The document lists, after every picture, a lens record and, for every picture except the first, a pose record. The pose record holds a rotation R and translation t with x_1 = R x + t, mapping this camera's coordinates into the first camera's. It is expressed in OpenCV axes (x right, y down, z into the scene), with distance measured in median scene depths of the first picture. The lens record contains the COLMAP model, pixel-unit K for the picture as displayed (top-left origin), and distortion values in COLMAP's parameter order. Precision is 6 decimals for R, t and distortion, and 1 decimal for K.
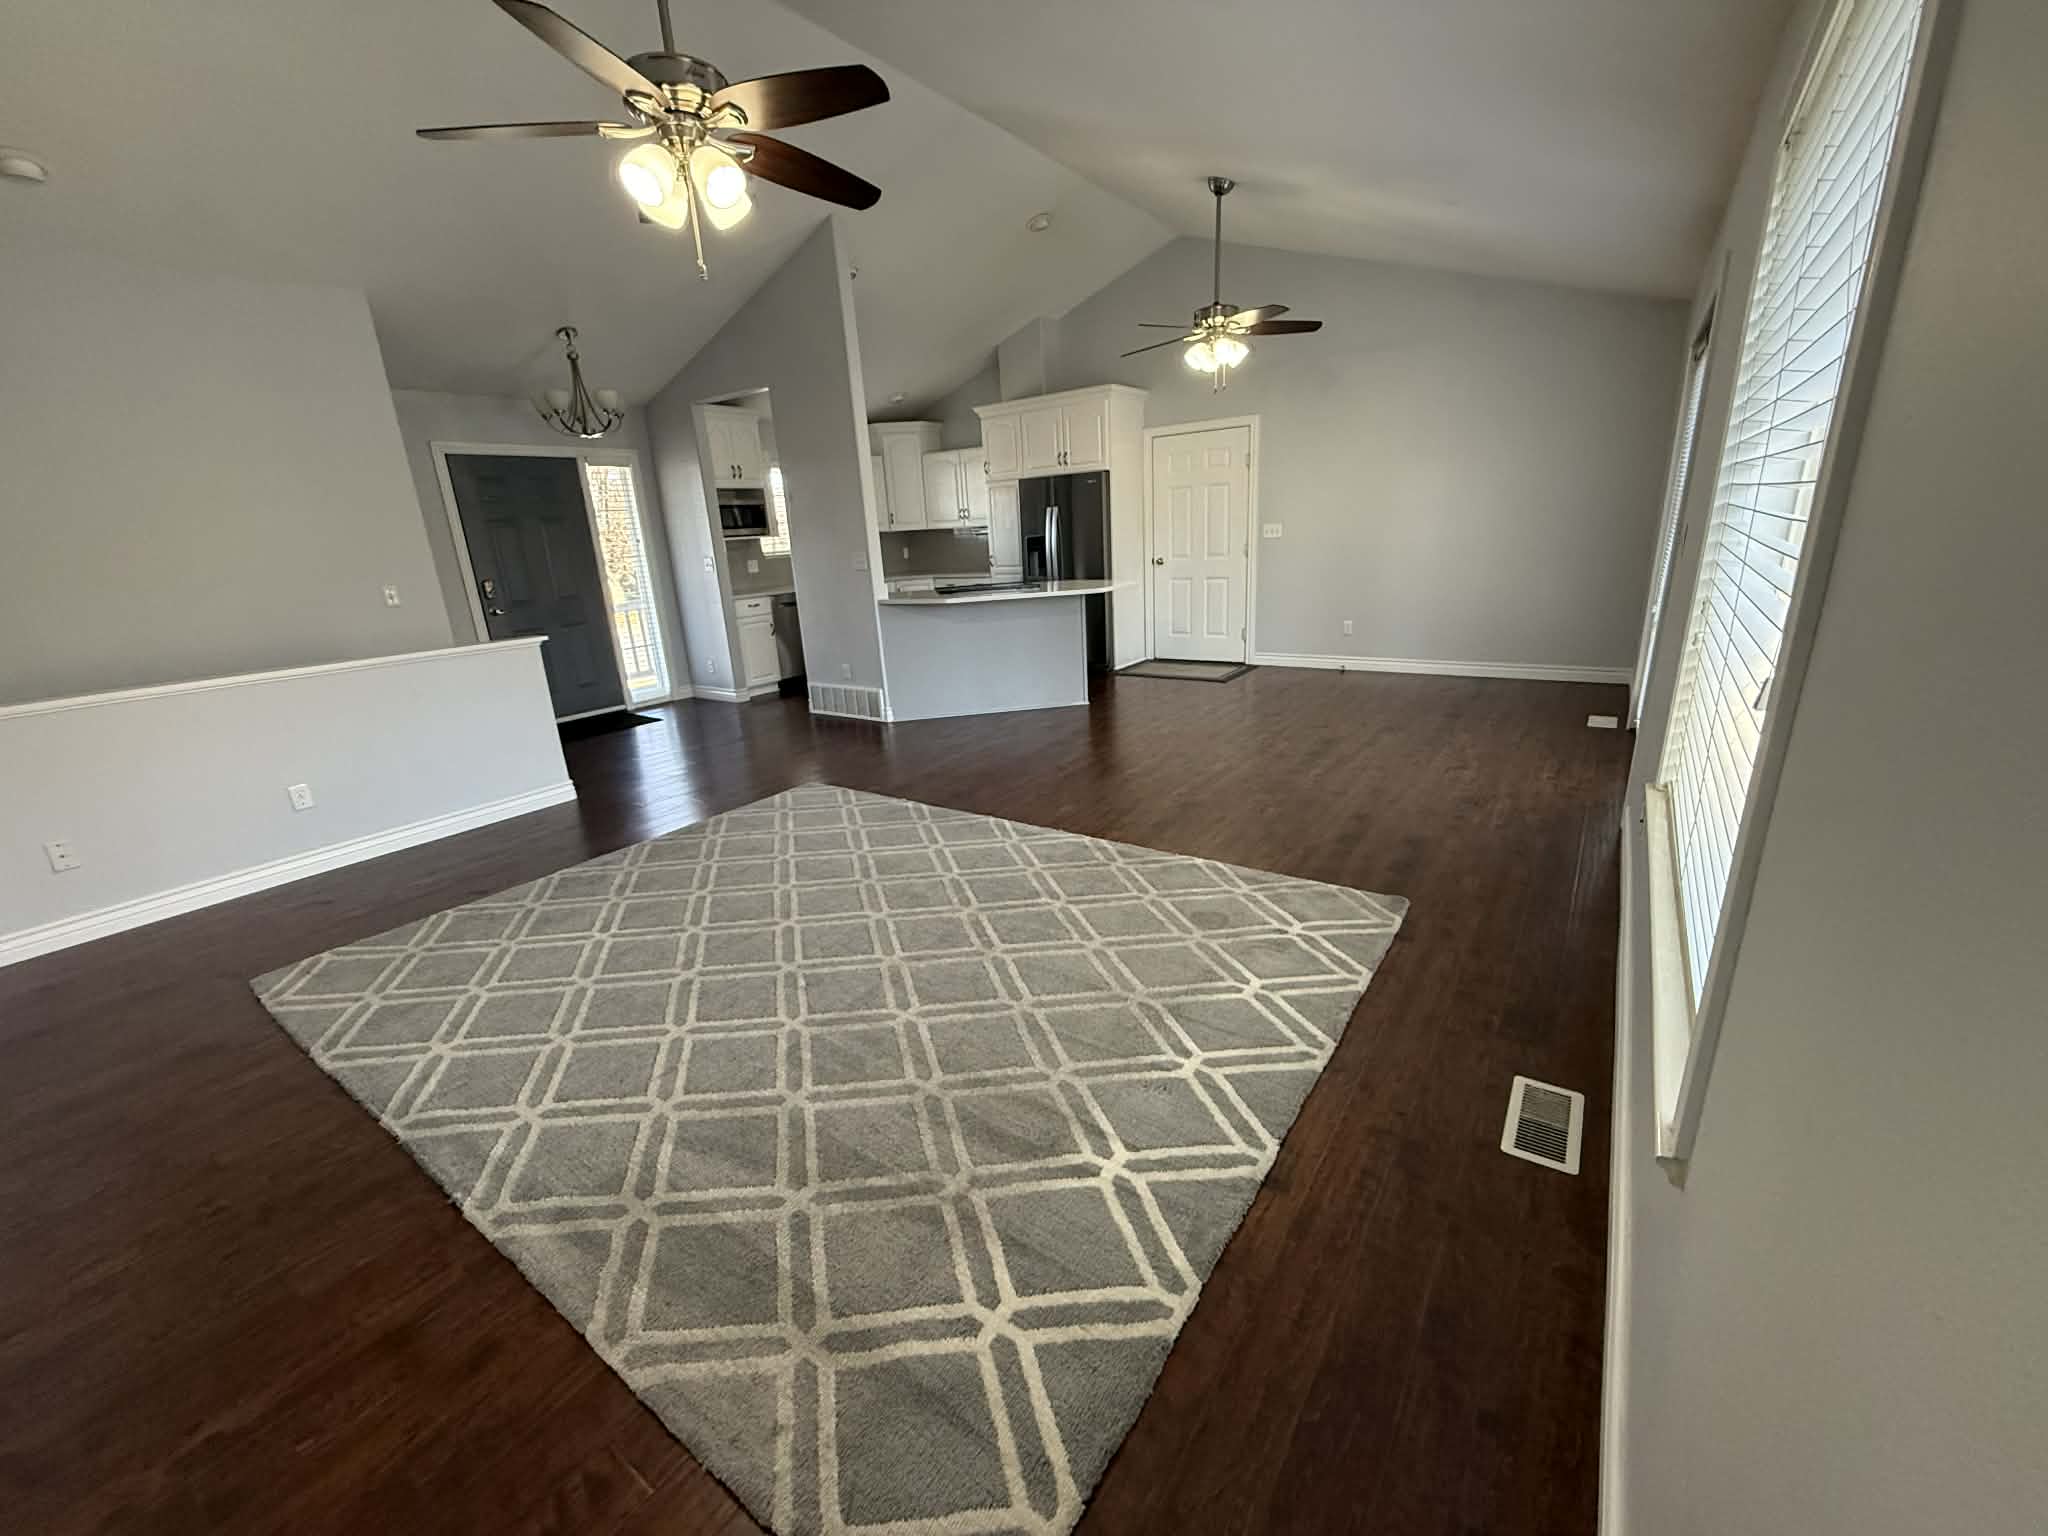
lens RADIAL K [[809.5, 0, 1024.0], [0, 809.5, 768.0], [0, 0, 1]] dist [-0.001872, -0.000076]
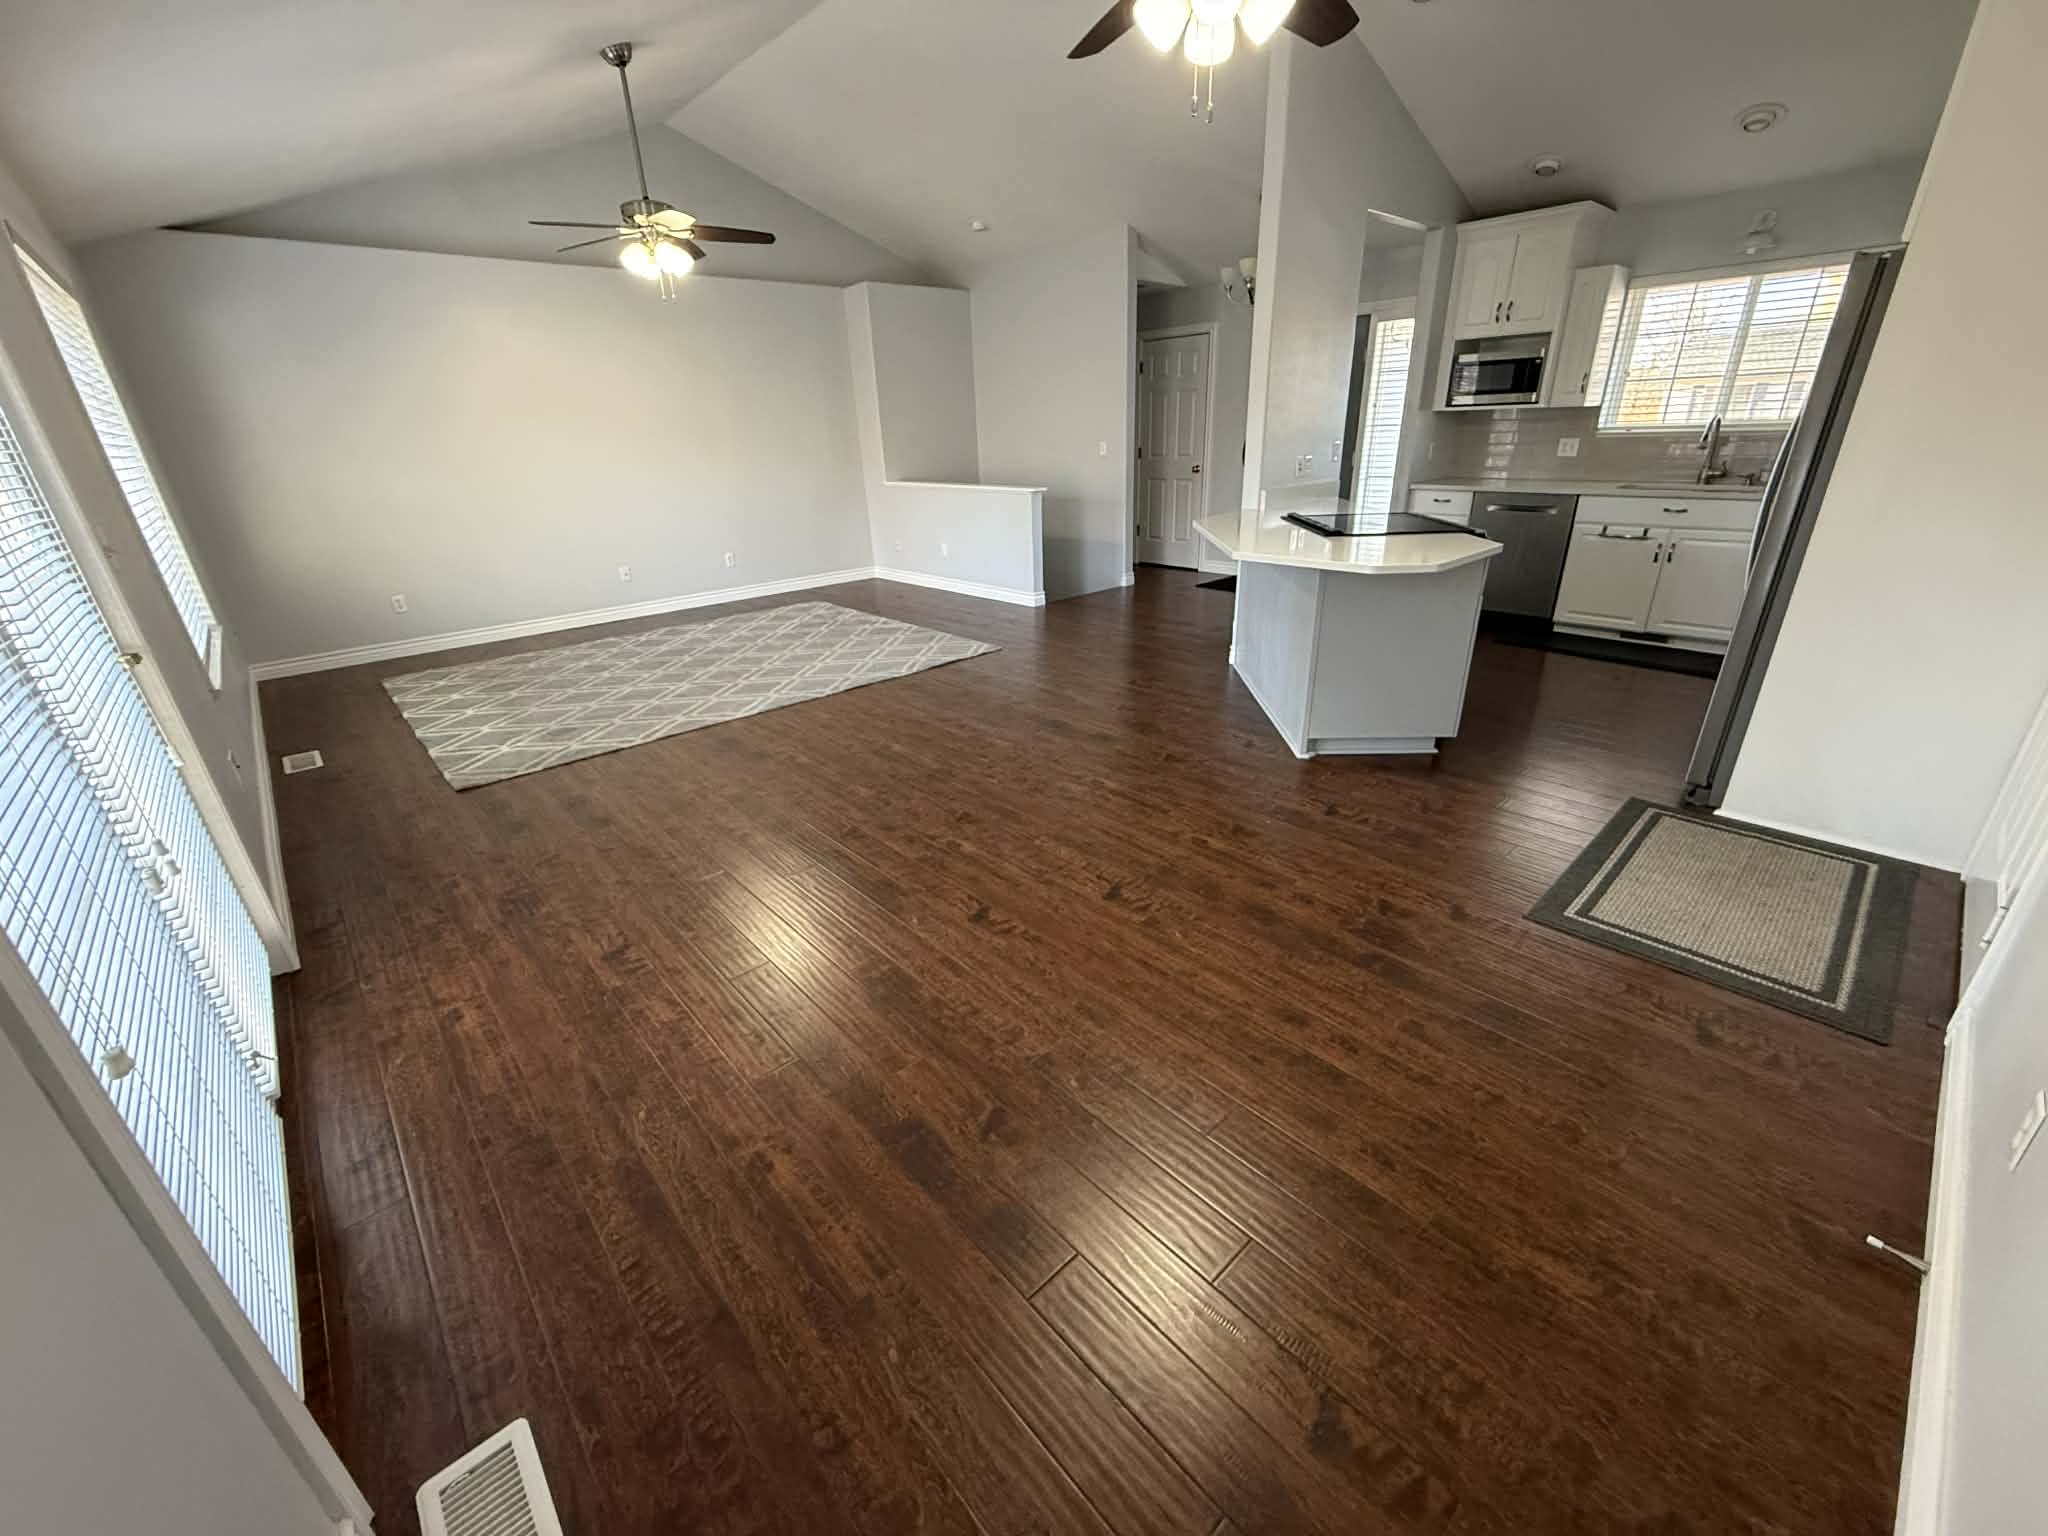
lens RADIAL K [[809.5, 0, 1024.0], [0, 809.5, 768.0], [0, 0, 1]] dist [-0.001872, -0.000076]
pose [[-0.199937, 0.439724, -0.875596, 1.387771], [-0.233570, 0.846487, 0.478440, -0.669106], [0.951562, 0.300171, -0.066537, 1.919971]]
